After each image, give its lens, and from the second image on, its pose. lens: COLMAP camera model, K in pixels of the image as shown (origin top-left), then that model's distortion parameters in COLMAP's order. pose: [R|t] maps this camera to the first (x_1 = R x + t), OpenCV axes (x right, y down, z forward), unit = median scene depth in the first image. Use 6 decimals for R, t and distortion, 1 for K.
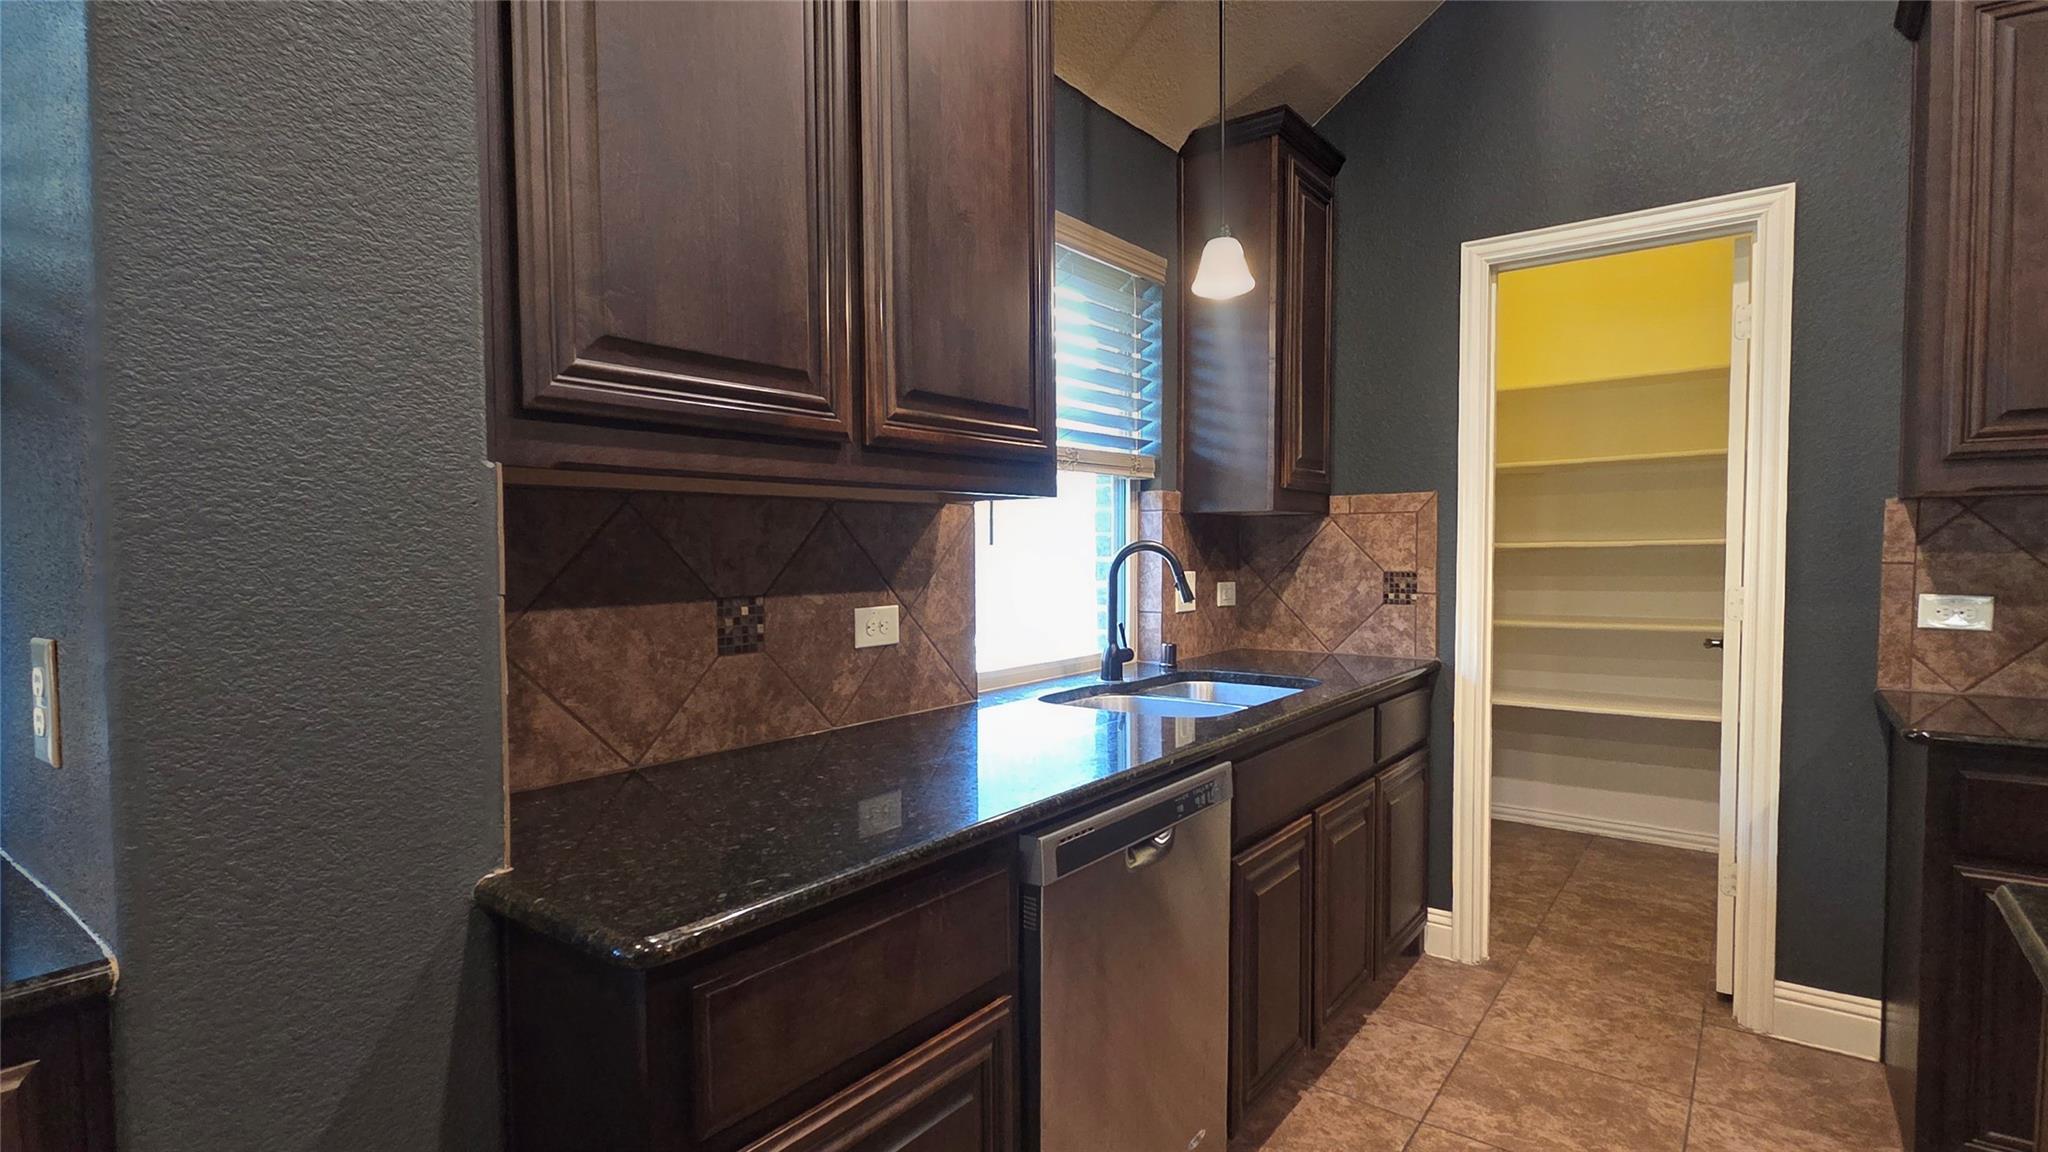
lens RADIAL K [[993.2, 0, 1007.5], [0, 993.2, 586.6], [0, 0, 1]] dist [0.011395, -0.002075]
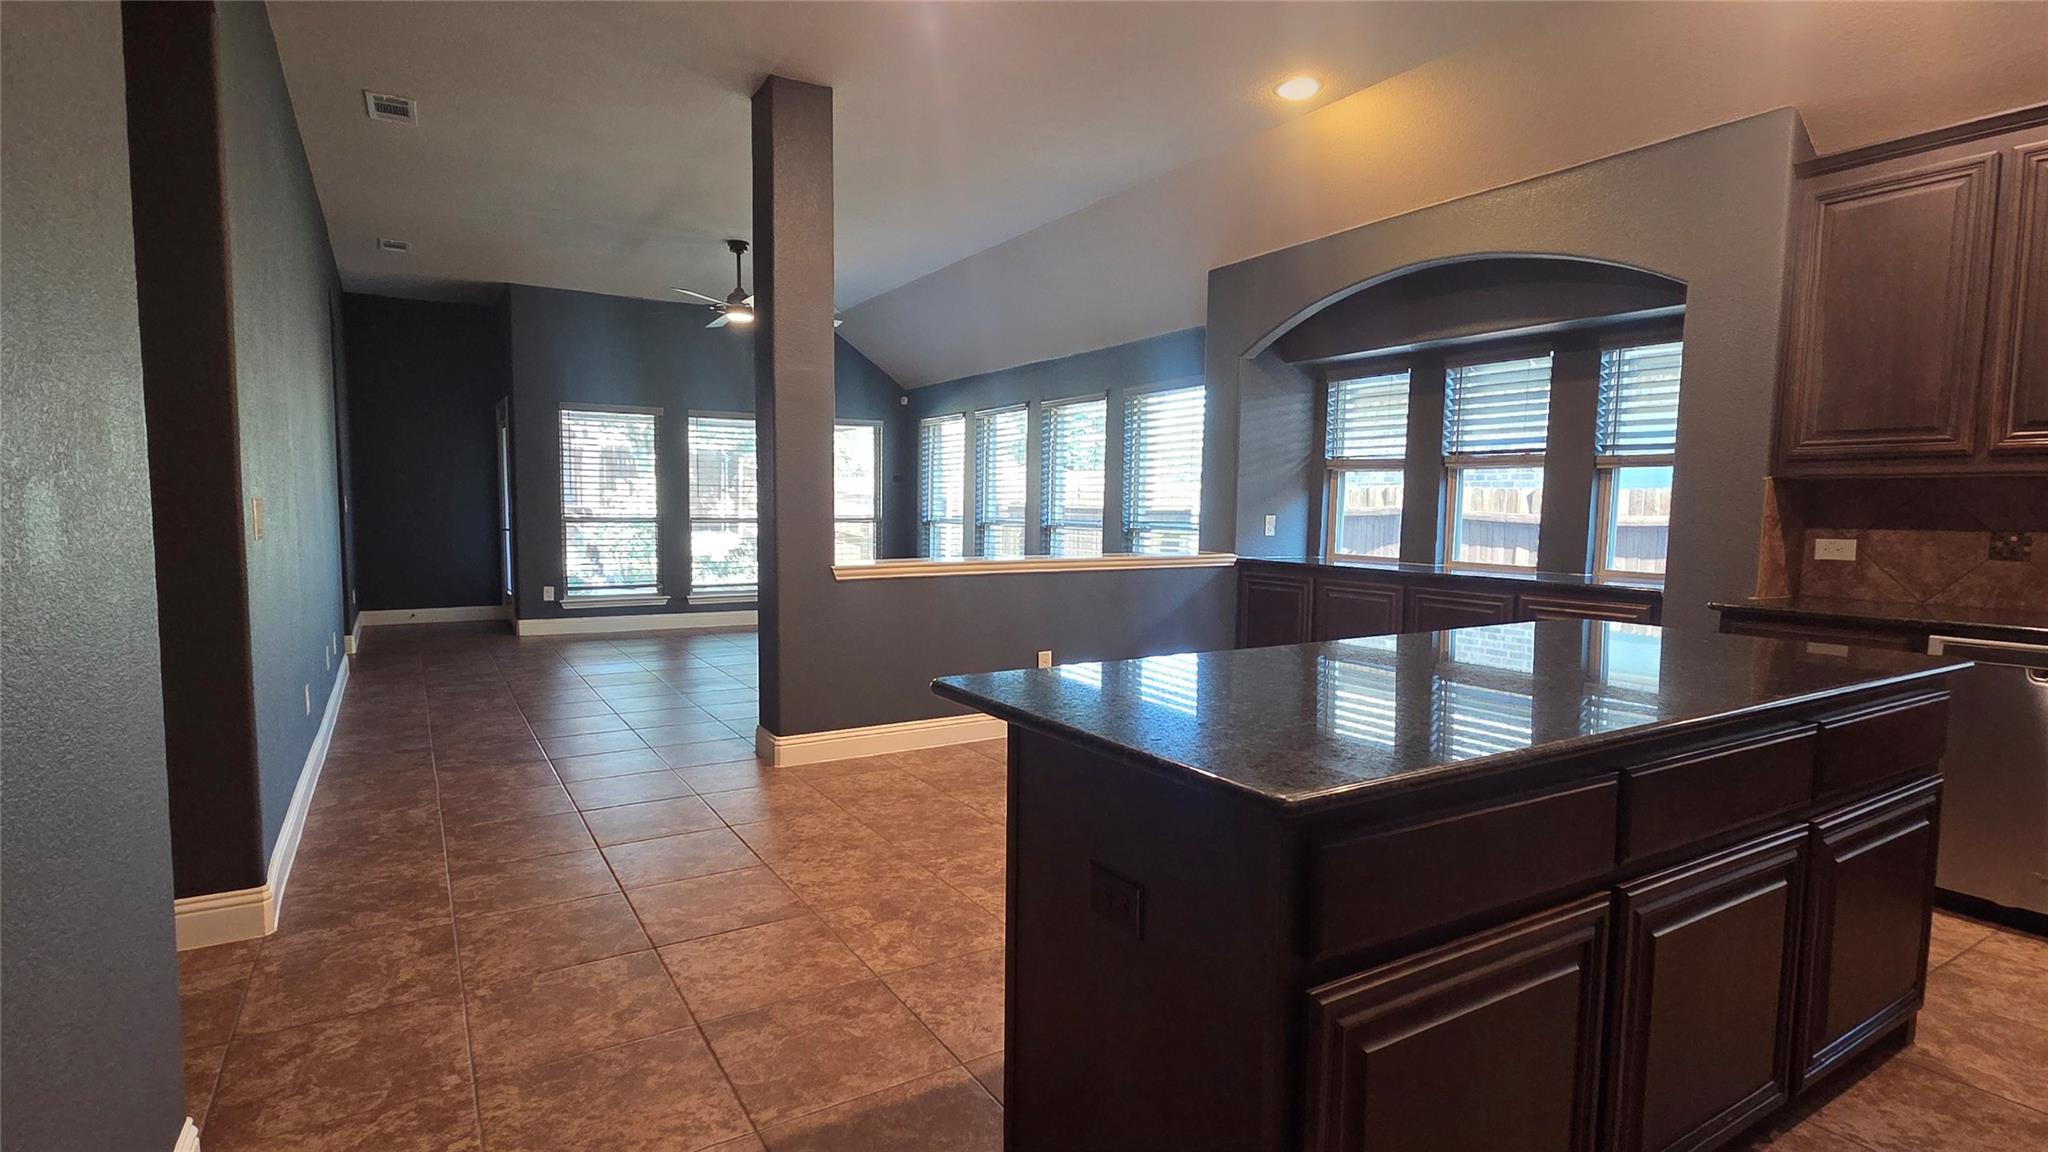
lens RADIAL K [[993.2, 0, 1012.0], [0, 993.2, 586.4], [0, 0, 1]] dist [0.011395, -0.002075]
pose [[-0.362263, 0.078014, -0.928805, 1.650536], [-0.048433, 0.993569, 0.102344, 0.008816], [0.930817, 0.082060, -0.356155, -0.069631]]
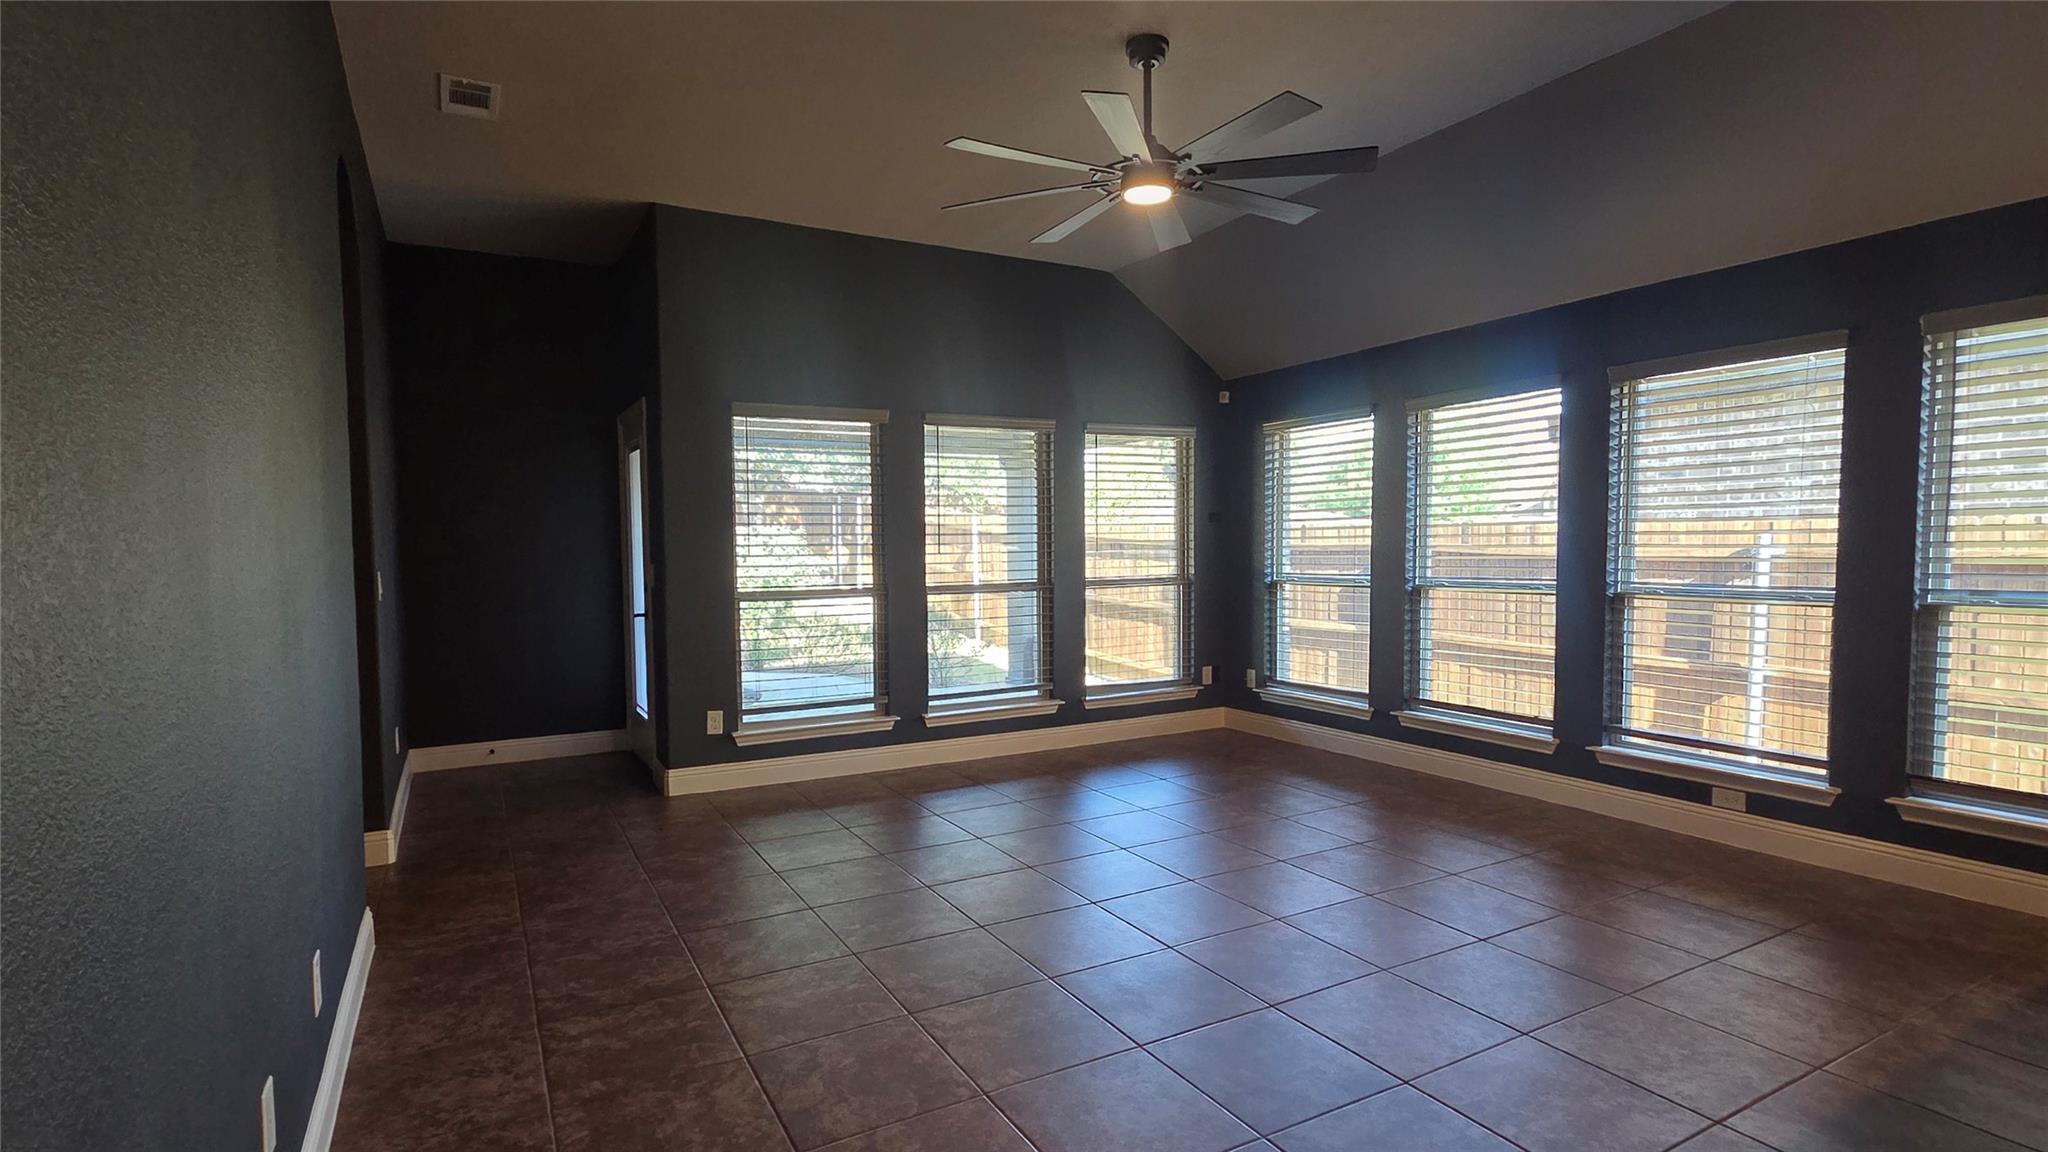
lens RADIAL K [[993.2, 0, 1013.0], [0, 993.2, 582.2], [0, 0, 1]] dist [0.011395, -0.002075]
pose [[-0.412798, 0.041905, -0.909858, 0.530109], [-0.023096, 0.998138, 0.056449, 0.049949], [0.910530, 0.044316, -0.411062, -1.525928]]
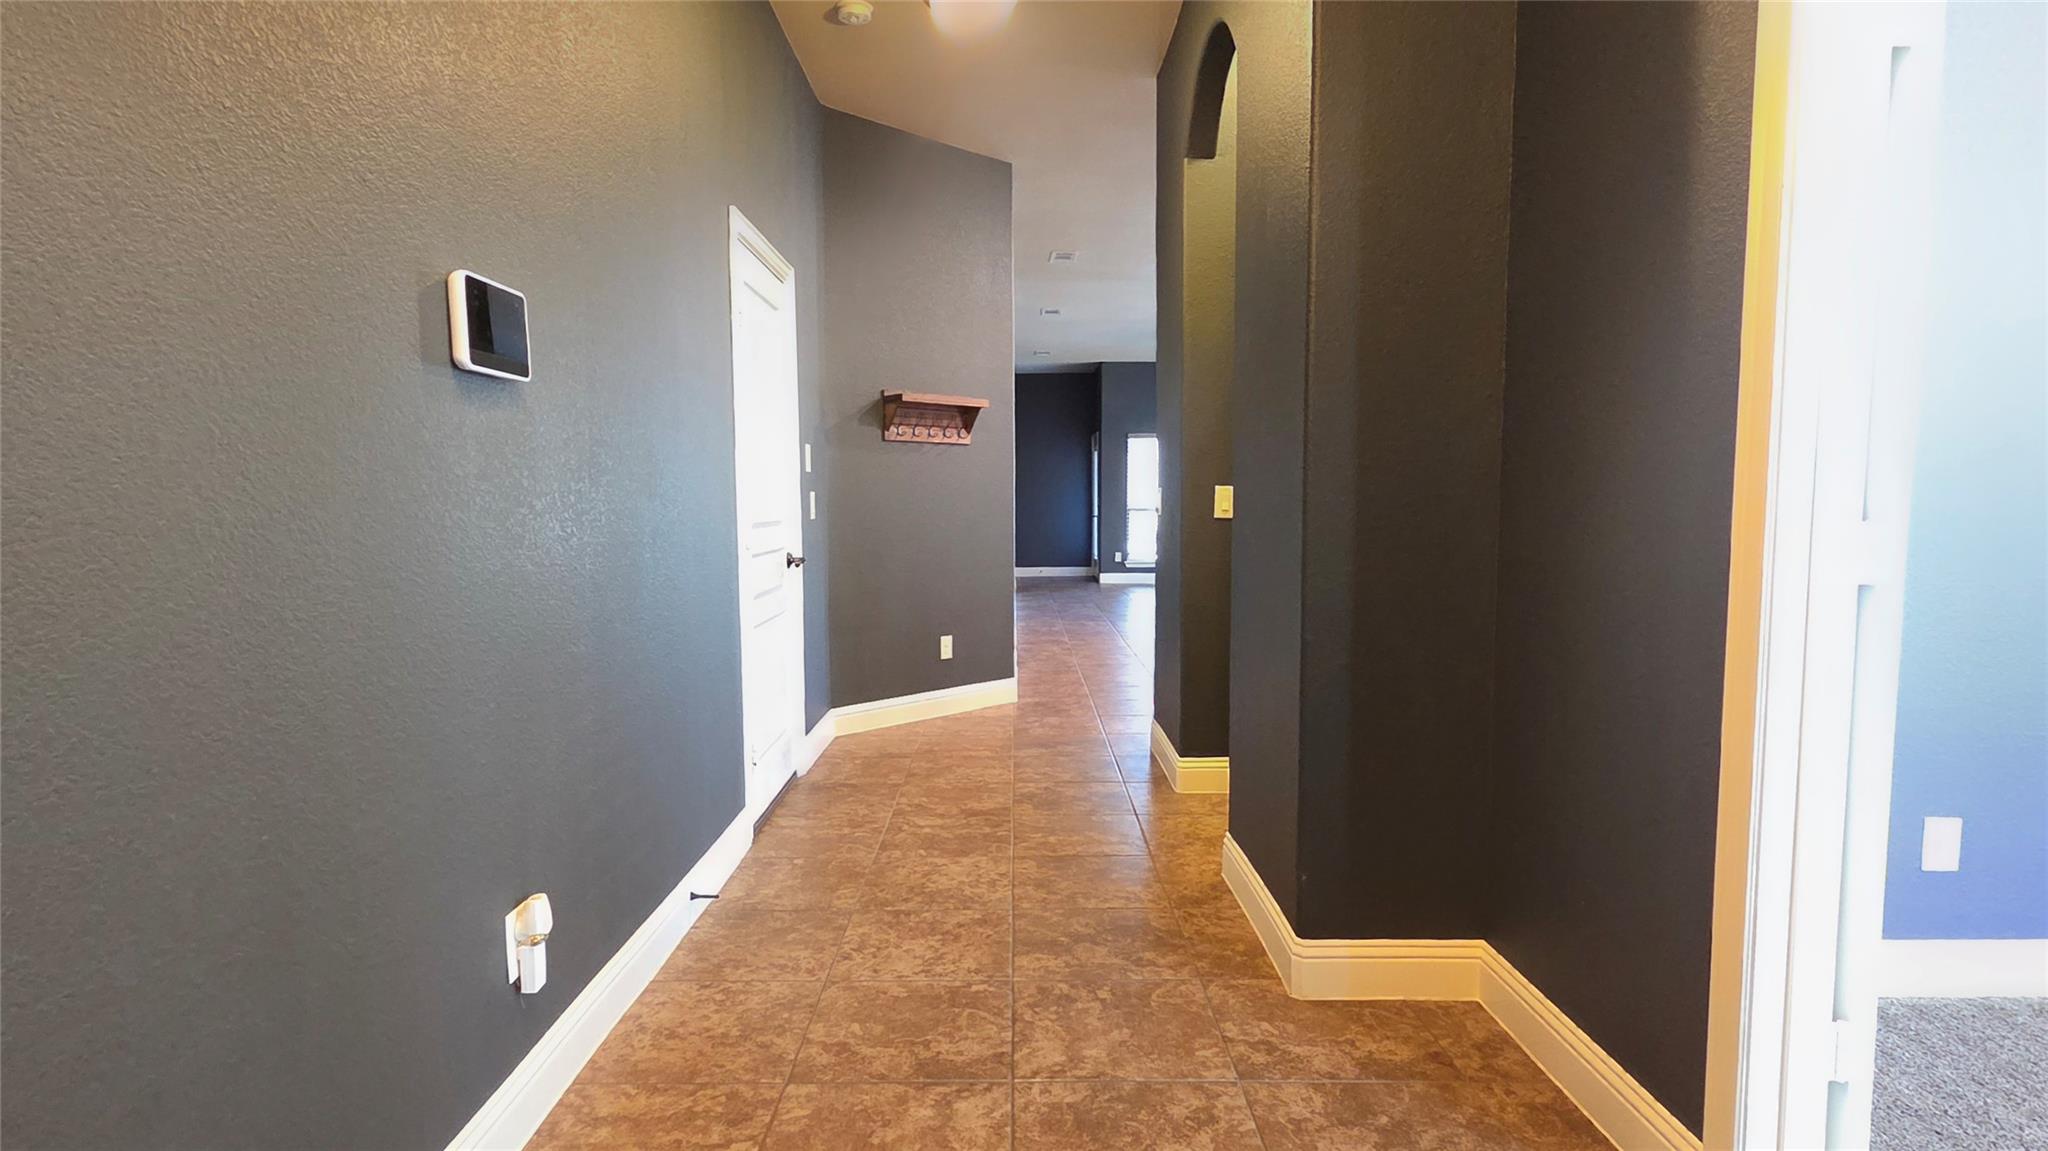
lens RADIAL K [[1077.5, 0, 1011.2], [0, 1077.5, 580.1], [0, 0, 1]] dist [0.001819, 0.000759]
pose [[-0.796726, 0.058899, -0.601463, 3.101797], [-0.008186, 0.994096, 0.108192, -0.040567], [0.604285, 0.091123, -0.791540, 1.602467]]
